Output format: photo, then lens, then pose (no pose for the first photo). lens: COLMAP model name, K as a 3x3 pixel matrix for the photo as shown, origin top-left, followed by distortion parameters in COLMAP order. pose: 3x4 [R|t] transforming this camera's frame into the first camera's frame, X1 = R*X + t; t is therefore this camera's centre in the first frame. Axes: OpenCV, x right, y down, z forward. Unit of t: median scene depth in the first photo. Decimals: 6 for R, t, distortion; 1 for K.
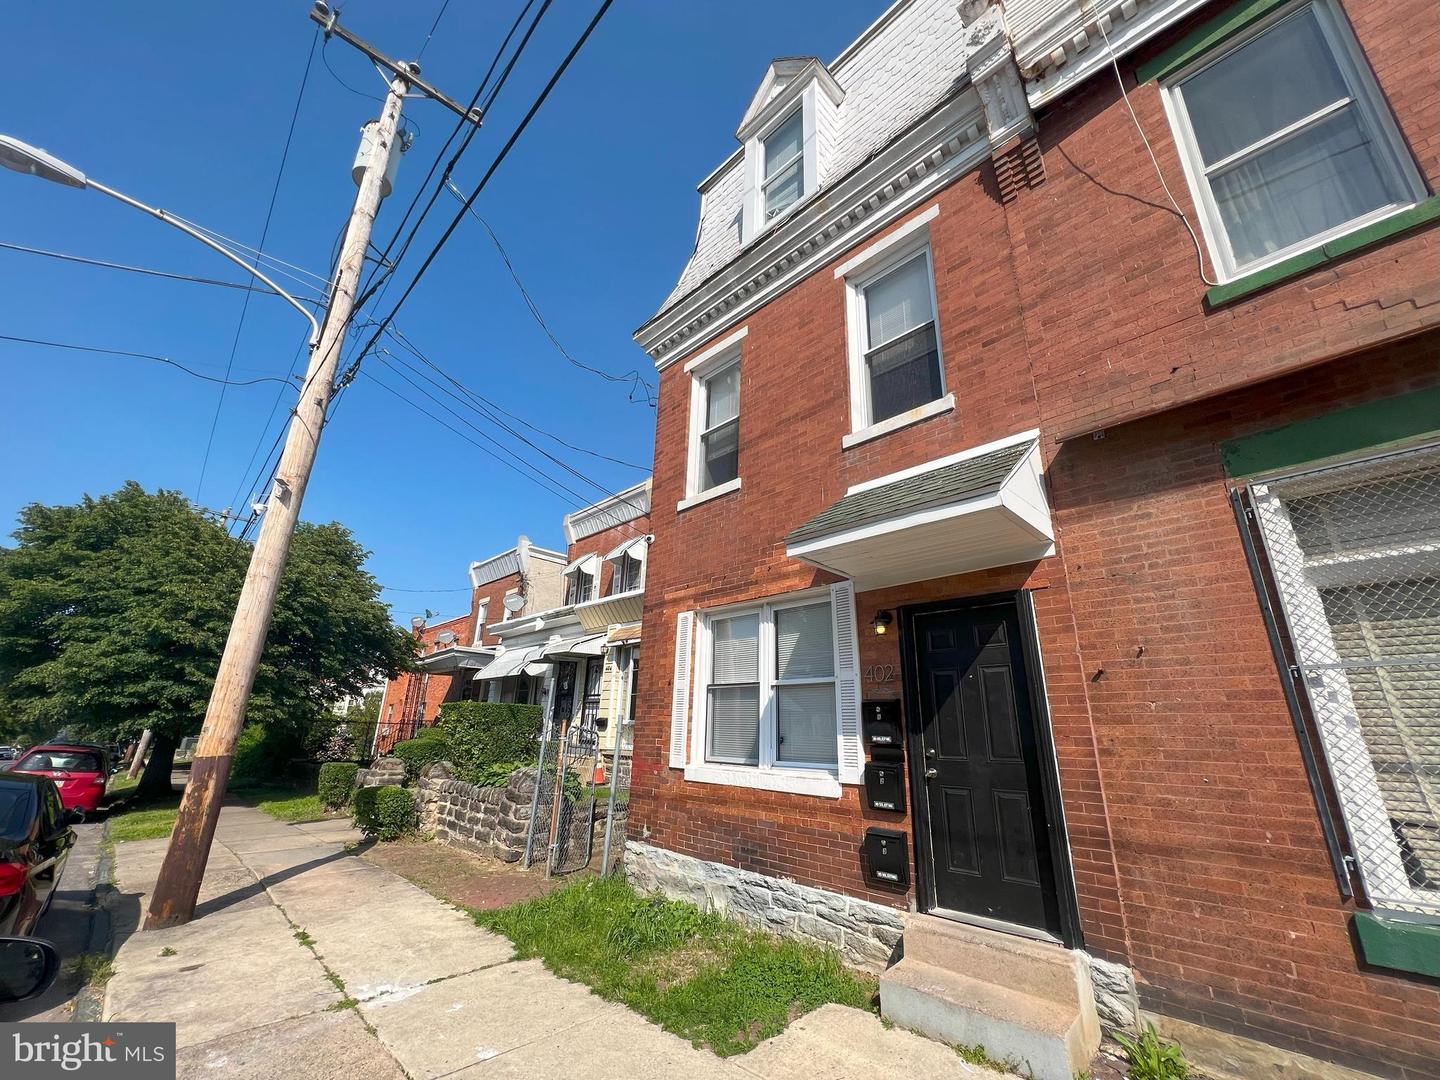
lens RADIAL K [[579.3, 0, 723.8], [0, 579.3, 541.1], [0, 0, 1]] dist [-0.003505, -0.000418]
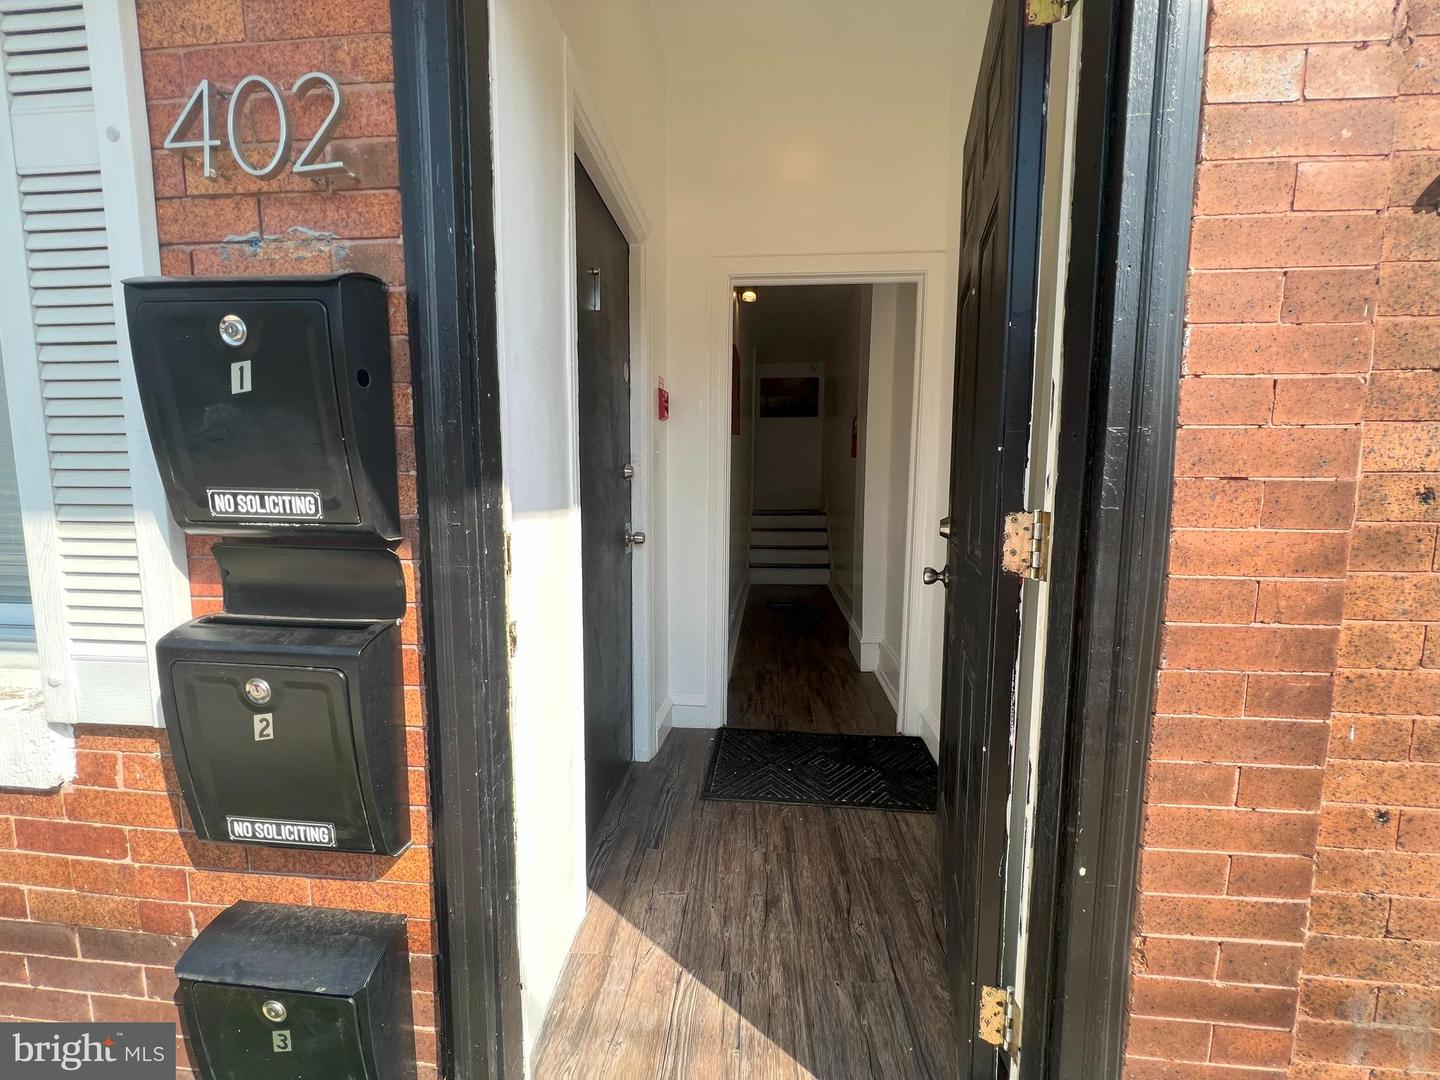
lens RADIAL K [[579.3, 0, 717.5], [0, 579.3, 545.4], [0, 0, 1]] dist [-0.003505, -0.000418]
pose [[0.765056, -0.085281, 0.638292, 0.191751], [-0.193081, 0.915211, 0.353707, 0.192027], [-0.614336, -0.393848, 0.683721, 0.573855]]
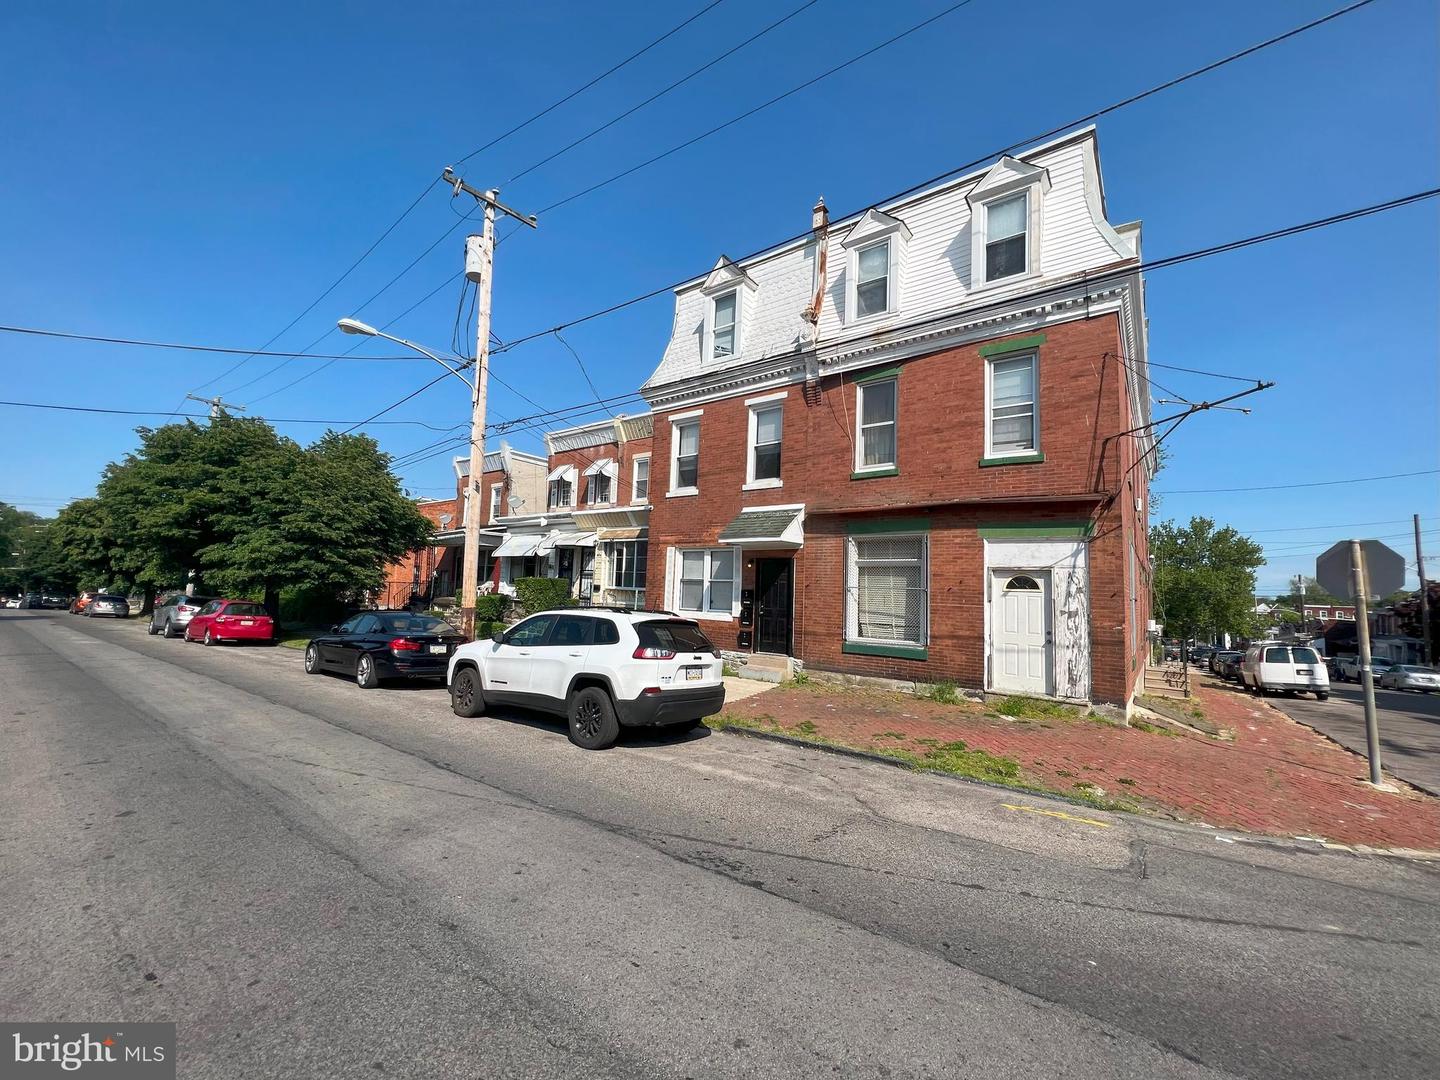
lens RADIAL K [[579.3, 0, 723.1], [0, 579.3, 538.8], [0, 0, 1]] dist [-0.003505, -0.000418]
pose [[0.990005, 0.020941, 0.139468, -0.194054], [-0.053070, 0.971545, 0.230835, -0.473438], [-0.130665, -0.235929, 0.962945, -1.277598]]
